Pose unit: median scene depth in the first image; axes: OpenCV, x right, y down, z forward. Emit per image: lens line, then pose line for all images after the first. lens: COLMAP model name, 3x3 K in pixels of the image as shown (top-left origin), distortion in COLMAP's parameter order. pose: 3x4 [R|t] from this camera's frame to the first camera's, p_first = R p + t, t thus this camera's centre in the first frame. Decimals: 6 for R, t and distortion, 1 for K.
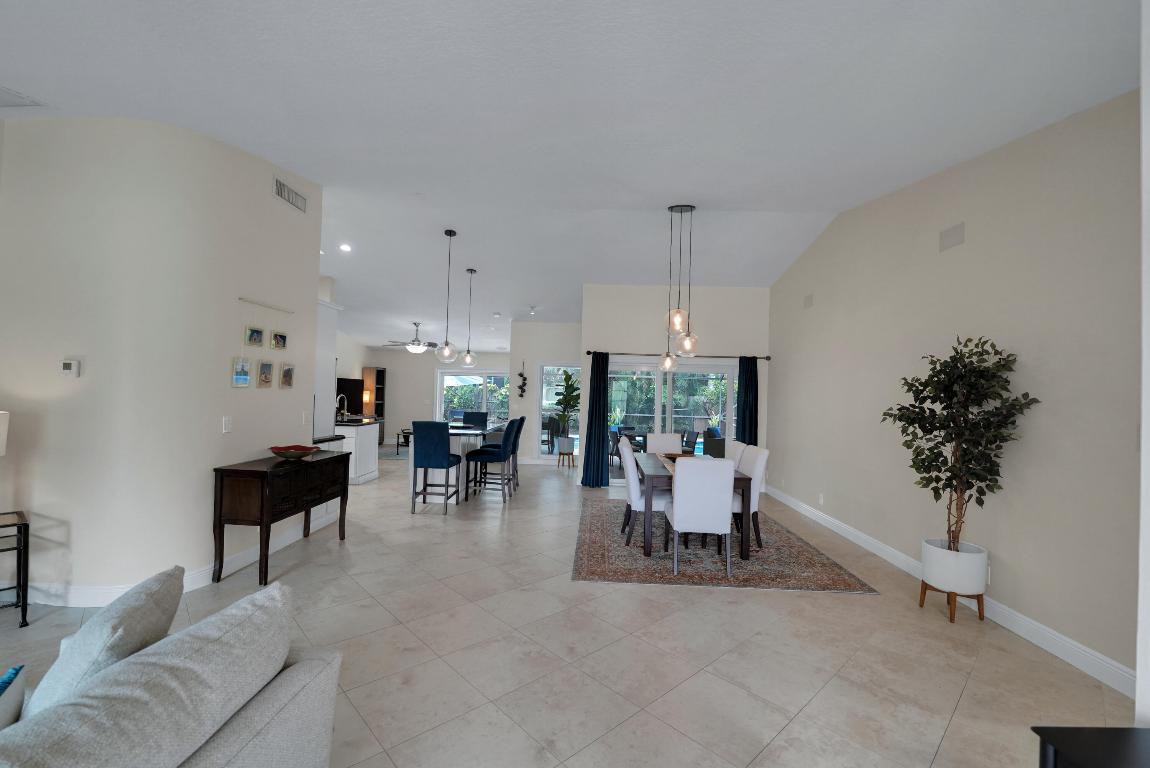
lens RADIAL K [[479.6, 0, 572.3], [0, 479.6, 379.3], [0, 0, 1]] dist [-0.020726, 0.001021]
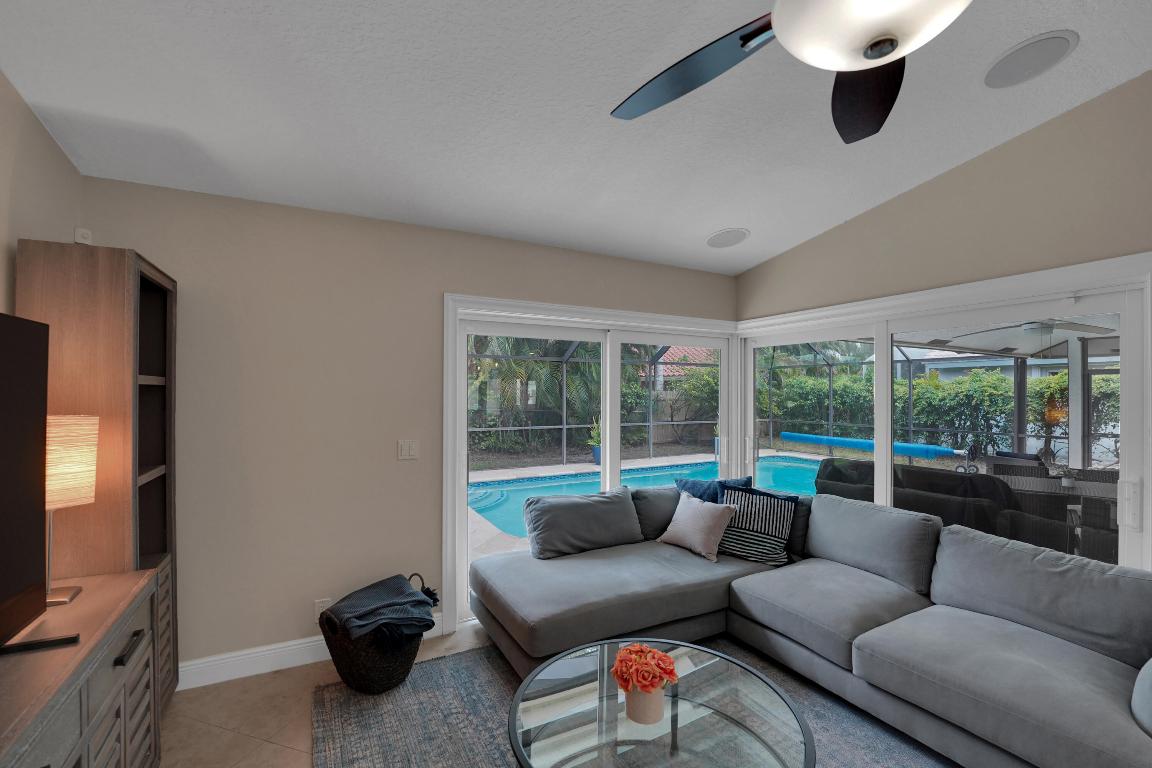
lens RADIAL K [[480.5, 0, 579.3], [0, 480.5, 387.6], [0, 0, 1]] dist [-0.020726, 0.001021]
pose [[0.850188, -0.020297, 0.526088, -0.384674], [0.004814, 0.999515, 0.030783, 0.013428], [-0.526457, -0.023639, 0.849873, 0.828624]]
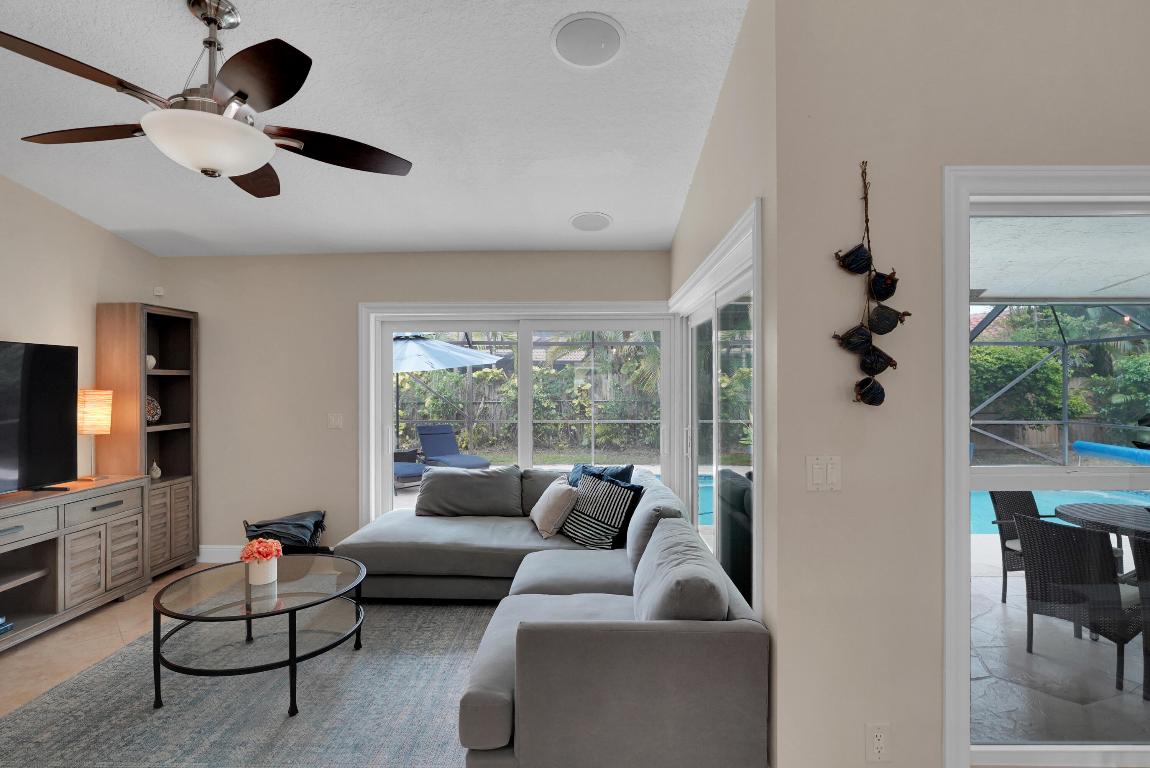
lens RADIAL K [[568.0, 0, 575.6], [0, 568.0, 385.1], [0, 0, 1]] dist [-0.010116, 0.000405]
pose [[0.999309, -0.029620, 0.022471, -0.172796], [0.028889, 0.999065, 0.032167, 0.019424], [-0.023402, -0.031496, 0.999230, 0.687917]]
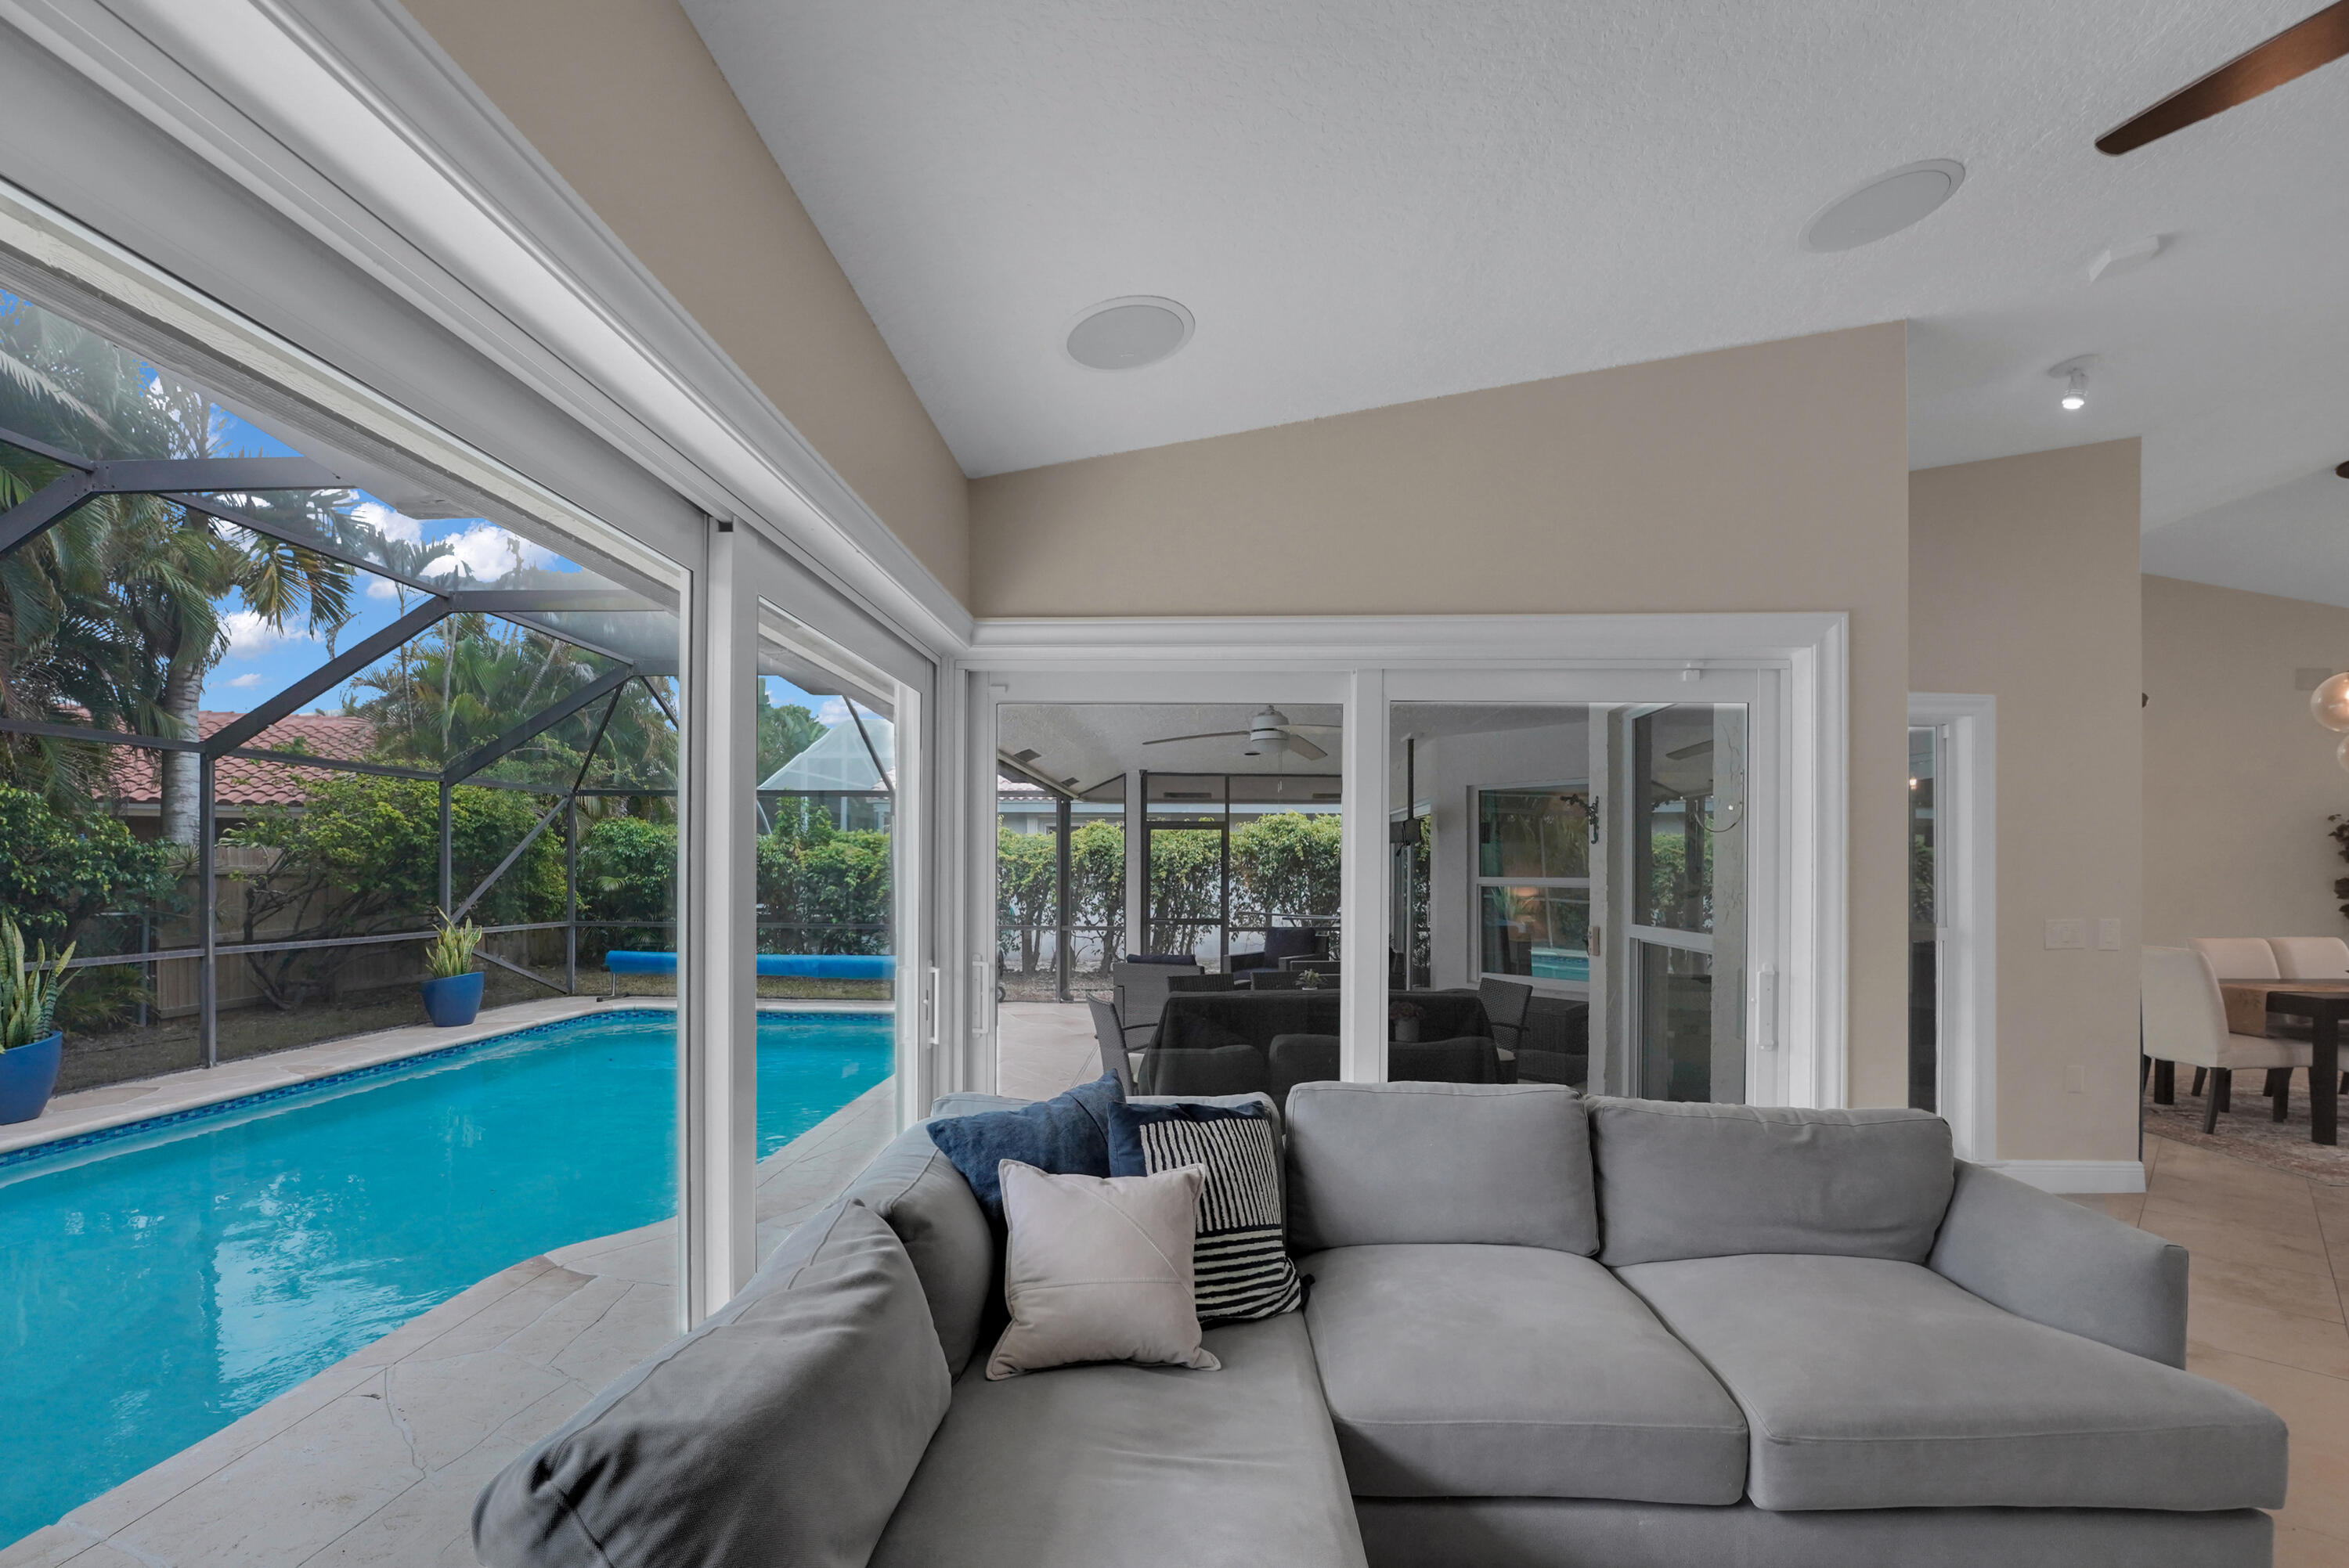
lens RADIAL K [[1008.6, 0, 1148.9], [0, 1008.6, 862.2], [0, 0, 1]] dist [-0.023890, -0.000567]
pose [[-0.008386, -0.021627, 0.999731, -0.349969], [-0.036630, 0.999102, 0.021306, 0.030447], [-0.999294, -0.036442, -0.009171, 1.027671]]
